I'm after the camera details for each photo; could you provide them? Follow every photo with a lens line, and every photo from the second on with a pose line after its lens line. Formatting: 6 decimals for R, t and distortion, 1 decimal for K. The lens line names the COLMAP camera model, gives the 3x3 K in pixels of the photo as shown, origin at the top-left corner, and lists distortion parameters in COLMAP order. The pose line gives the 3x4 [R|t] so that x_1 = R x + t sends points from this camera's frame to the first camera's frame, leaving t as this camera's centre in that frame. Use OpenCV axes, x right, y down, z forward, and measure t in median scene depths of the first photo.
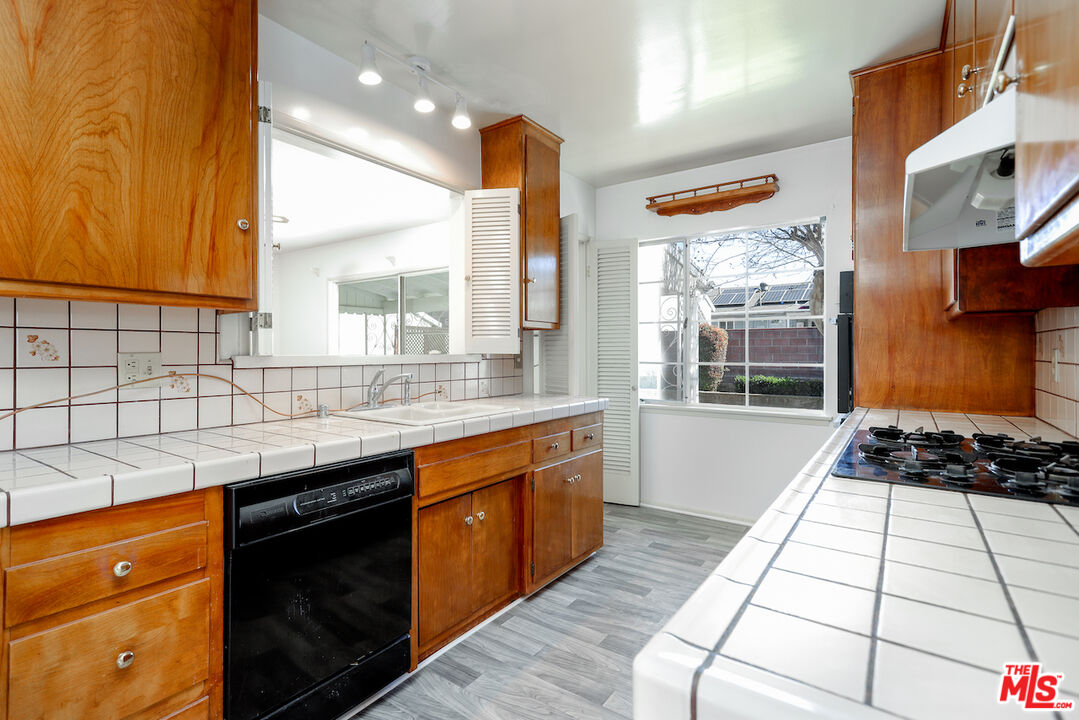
lens RADIAL K [[517.5, 0, 543.3], [0, 517.5, 349.5], [0, 0, 1]] dist [0.027550, 0.000743]
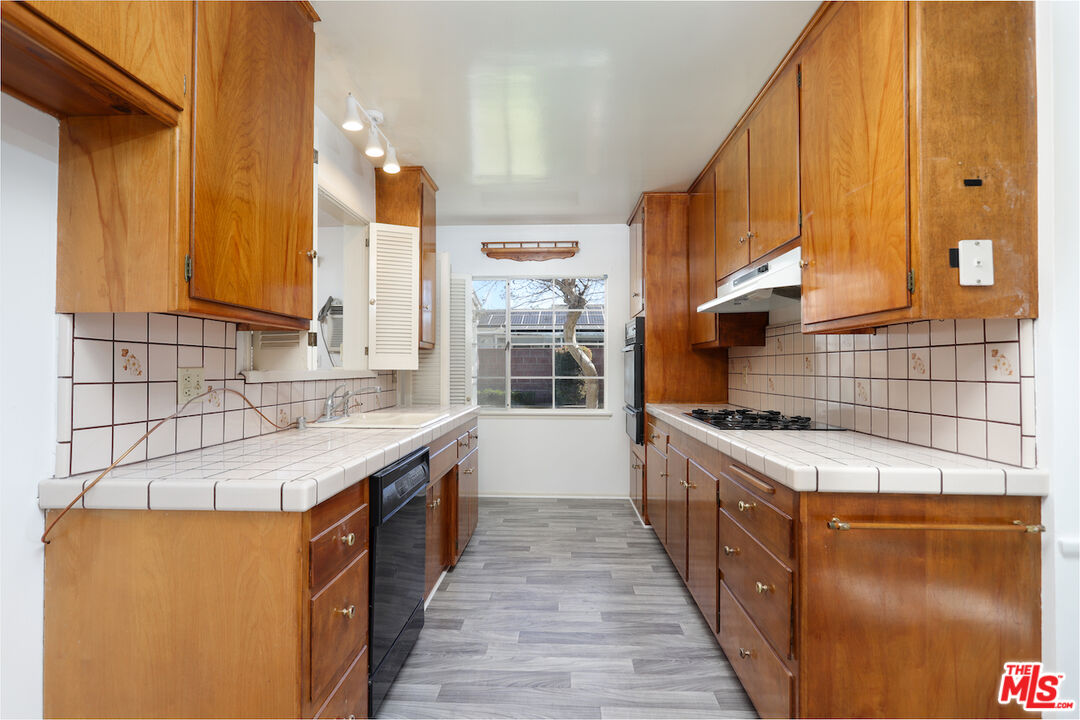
lens RADIAL K [[518.0, 0, 530.9], [0, 518.0, 360.6], [0, 0, 1]] dist [0.027550, 0.000743]
pose [[0.844279, 0.010005, 0.535811, -0.593587], [-0.003447, 0.999906, -0.013240, 0.002853], [-0.535893, 0.009331, 0.844234, -0.151501]]
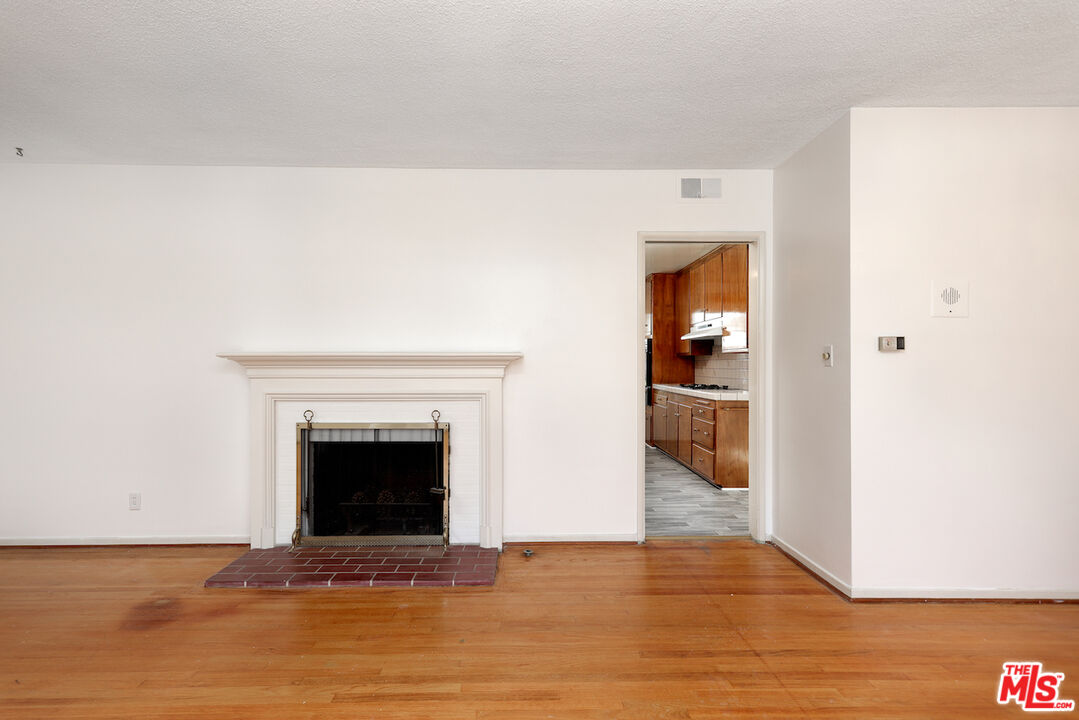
lens RADIAL K [[517.5, 0, 530.7], [0, 517.5, 367.2], [0, 0, 1]] dist [0.027550, 0.000743]
pose [[0.810576, 0.000832, 0.585633, -1.919030], [-0.003866, 0.999985, 0.003930, 0.004602], [-0.585621, -0.005450, 0.810567, -1.124796]]
